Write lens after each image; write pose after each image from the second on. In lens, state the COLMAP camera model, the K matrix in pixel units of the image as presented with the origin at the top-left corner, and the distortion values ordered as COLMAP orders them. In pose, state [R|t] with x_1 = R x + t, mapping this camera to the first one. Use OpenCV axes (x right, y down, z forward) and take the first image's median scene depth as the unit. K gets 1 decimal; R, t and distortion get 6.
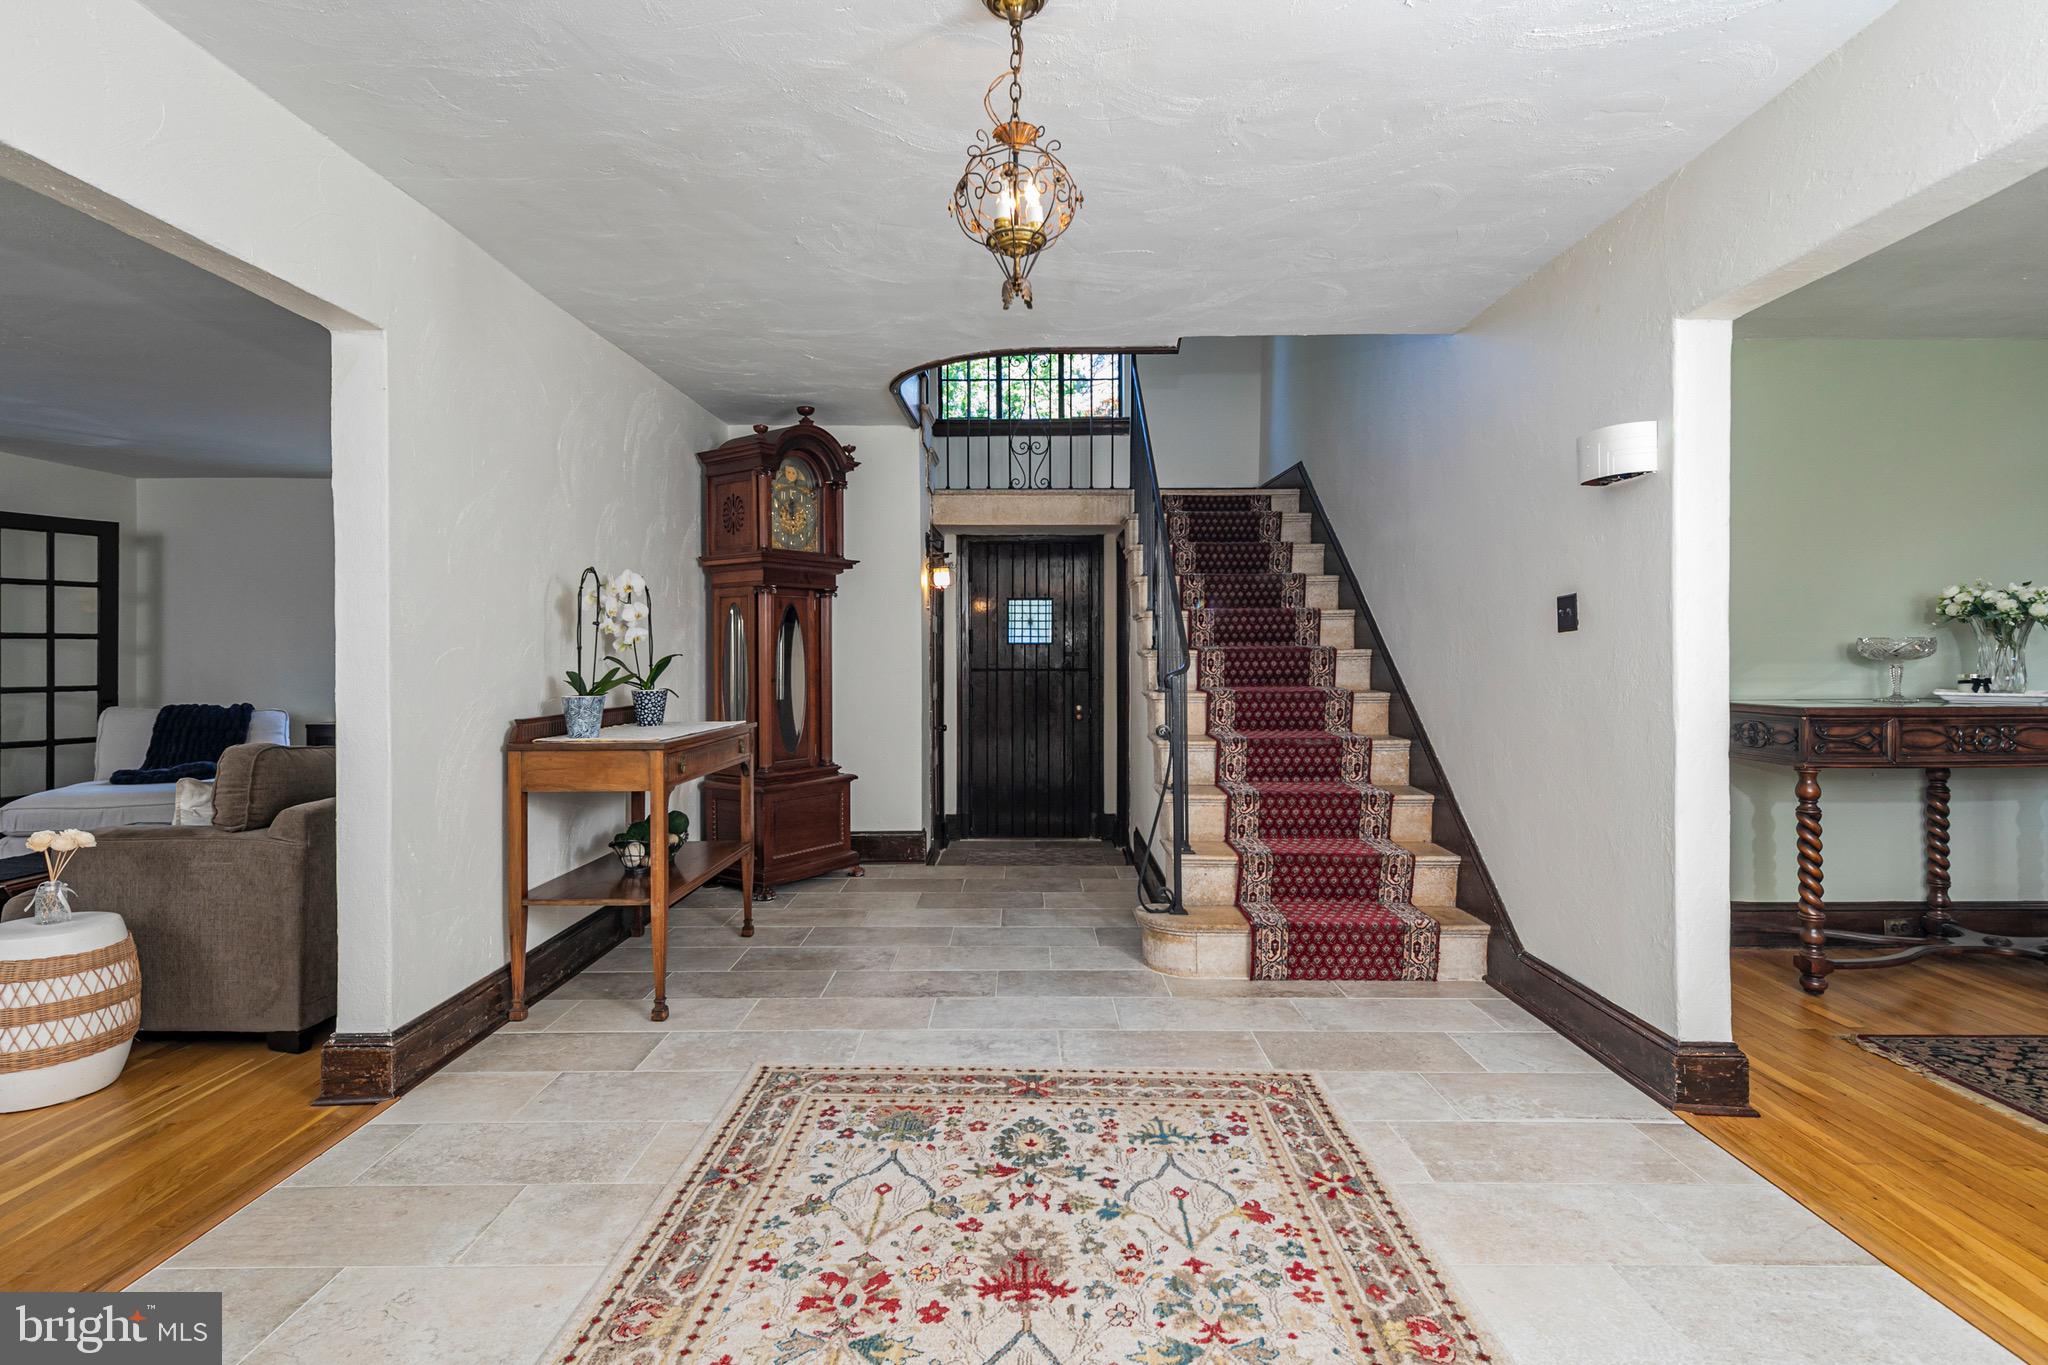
lens RADIAL K [[1027.1, 0, 947.3], [0, 1027.1, 608.2], [0, 0, 1]] dist [0.025294, 0.000332]
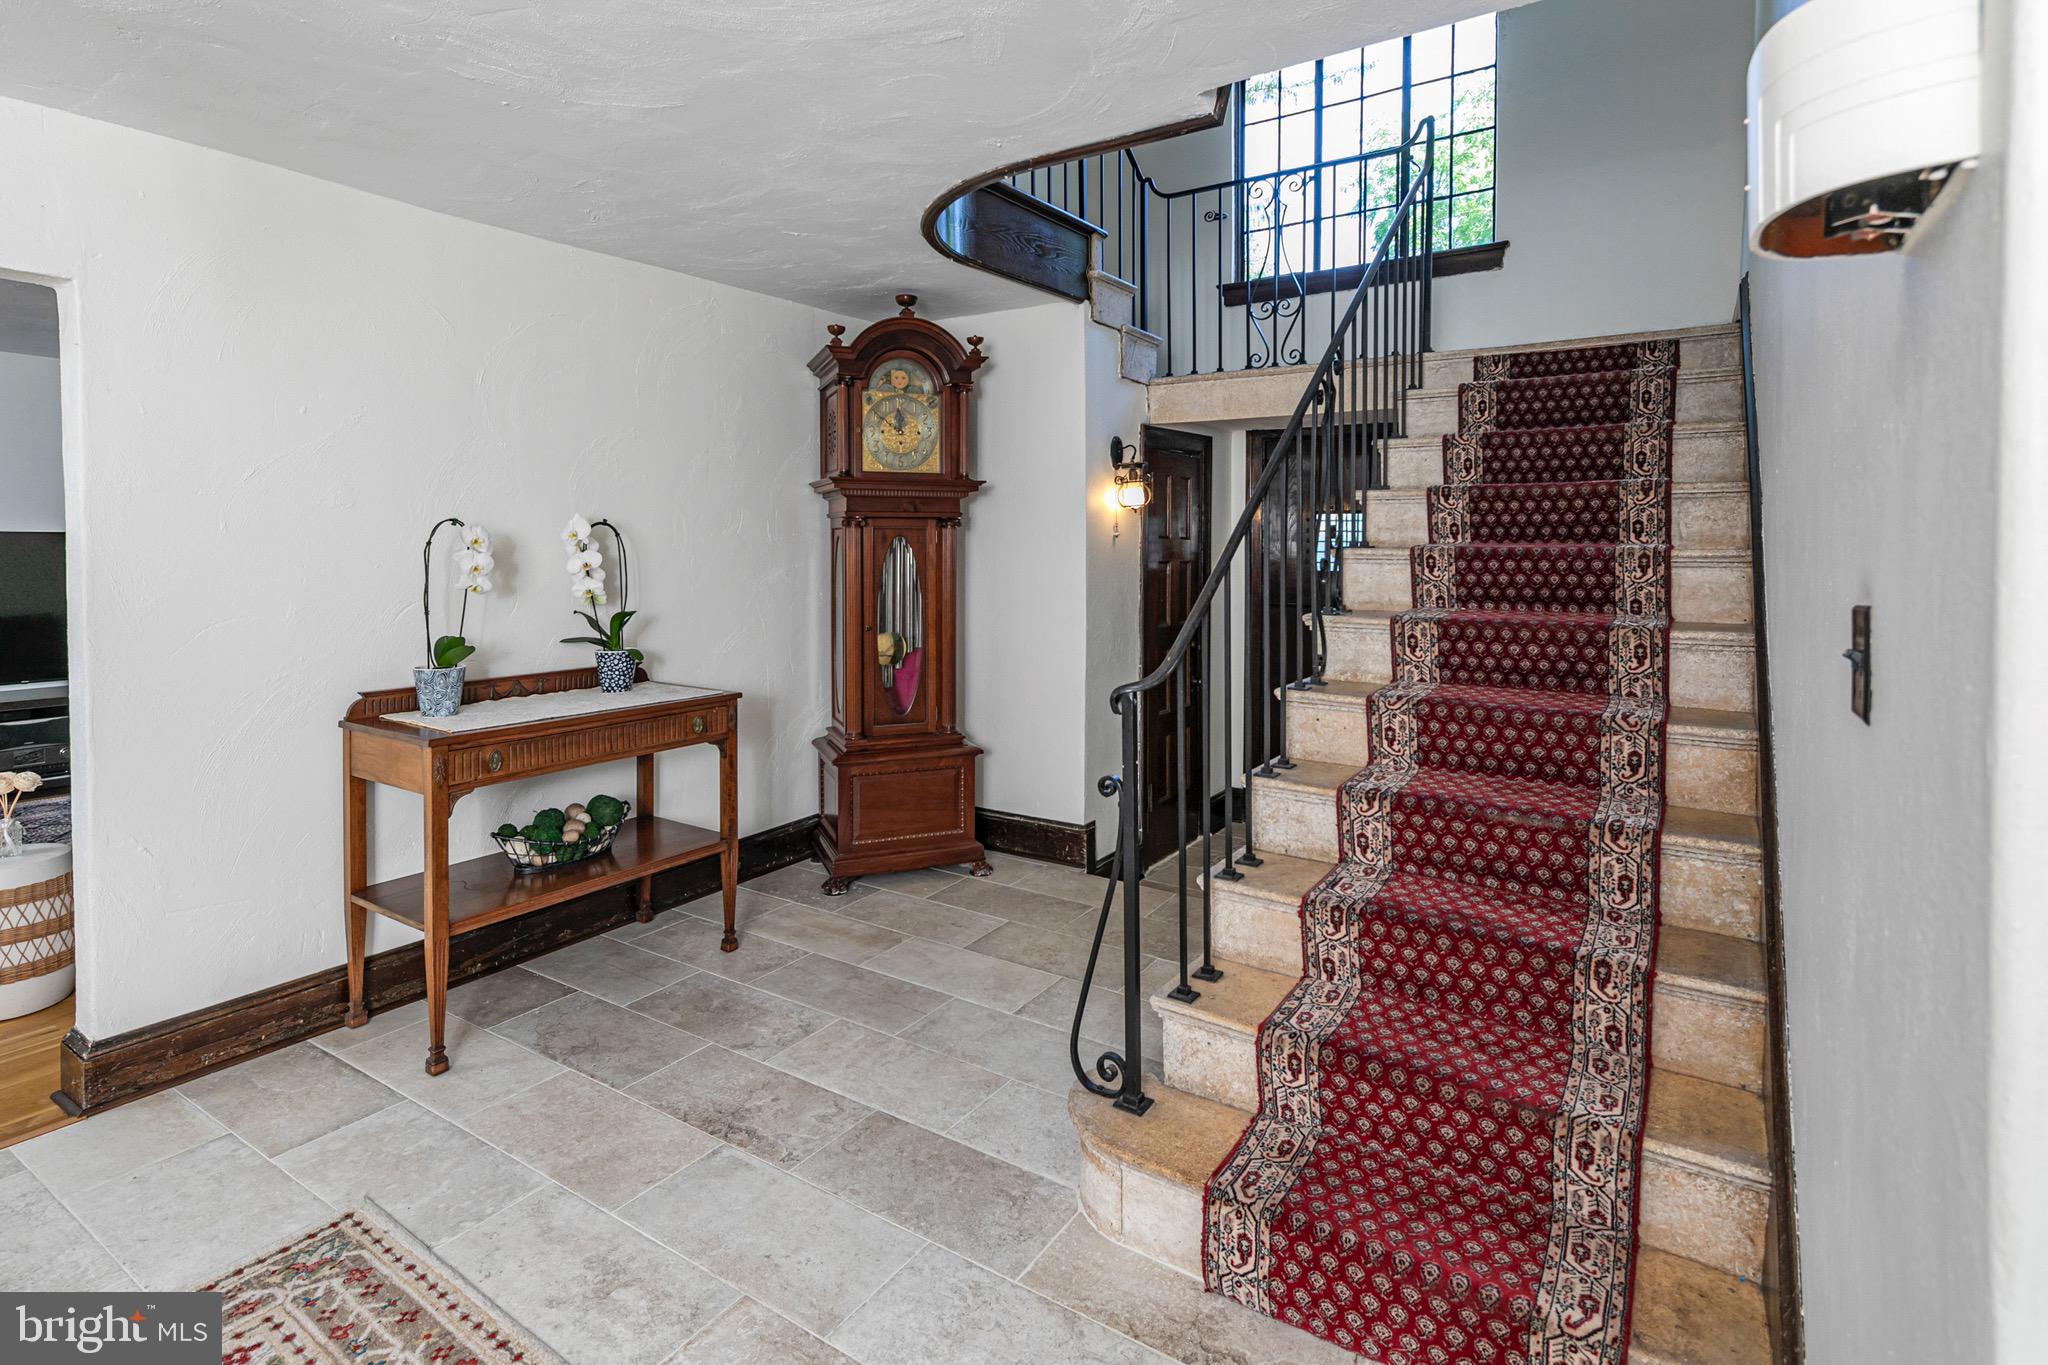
lens RADIAL K [[978.4, 0, 979.3], [0, 978.4, 532.8], [0, 0, 1]] dist [0.024080, -0.009717]
pose [[0.847624, -0.002379, -0.530593, 0.385900], [0.021159, 0.999346, 0.029321, -0.034936], [0.530176, -0.036080, 0.847120, 0.437619]]
